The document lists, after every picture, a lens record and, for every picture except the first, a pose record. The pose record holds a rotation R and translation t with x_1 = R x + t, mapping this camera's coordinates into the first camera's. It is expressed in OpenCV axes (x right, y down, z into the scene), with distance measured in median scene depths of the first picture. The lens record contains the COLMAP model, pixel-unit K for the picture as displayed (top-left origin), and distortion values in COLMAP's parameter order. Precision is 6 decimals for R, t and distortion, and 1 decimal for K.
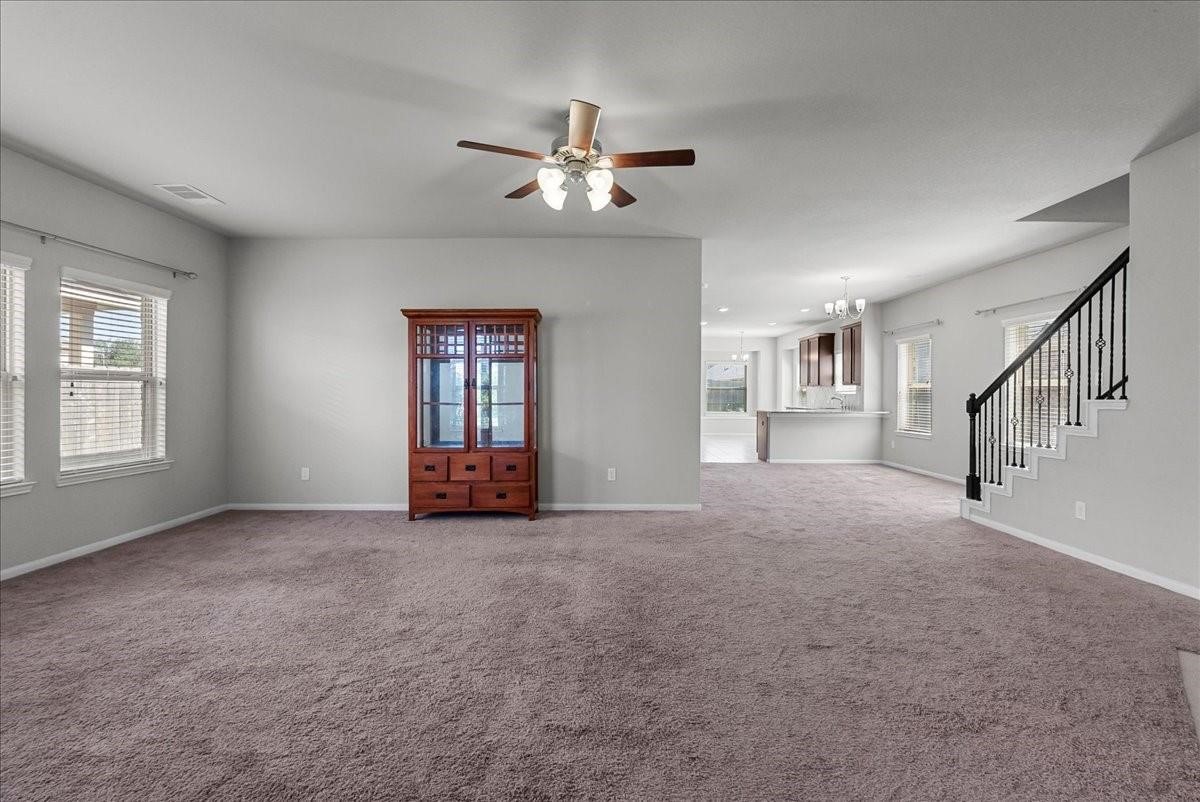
lens RADIAL K [[533.1, 0, 599.7], [0, 533.1, 386.9], [0, 0, 1]] dist [-0.007483, 0.001542]
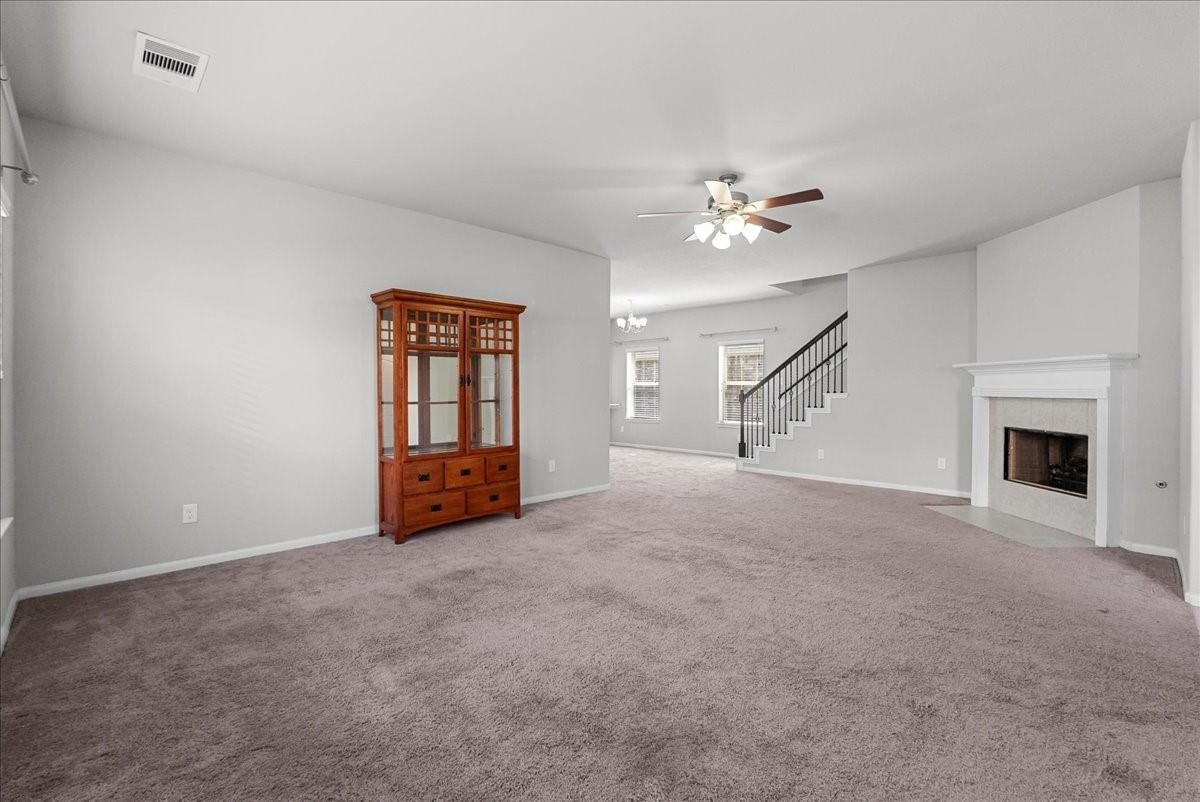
lens RADIAL K [[533.1, 0, 605.6], [0, 533.1, 397.9], [0, 0, 1]] dist [-0.007483, 0.001542]
pose [[0.708802, -0.012651, 0.705294, -0.715154], [-0.007783, 0.999638, 0.025752, -0.001135], [-0.705365, -0.023742, 0.708447, 0.185017]]
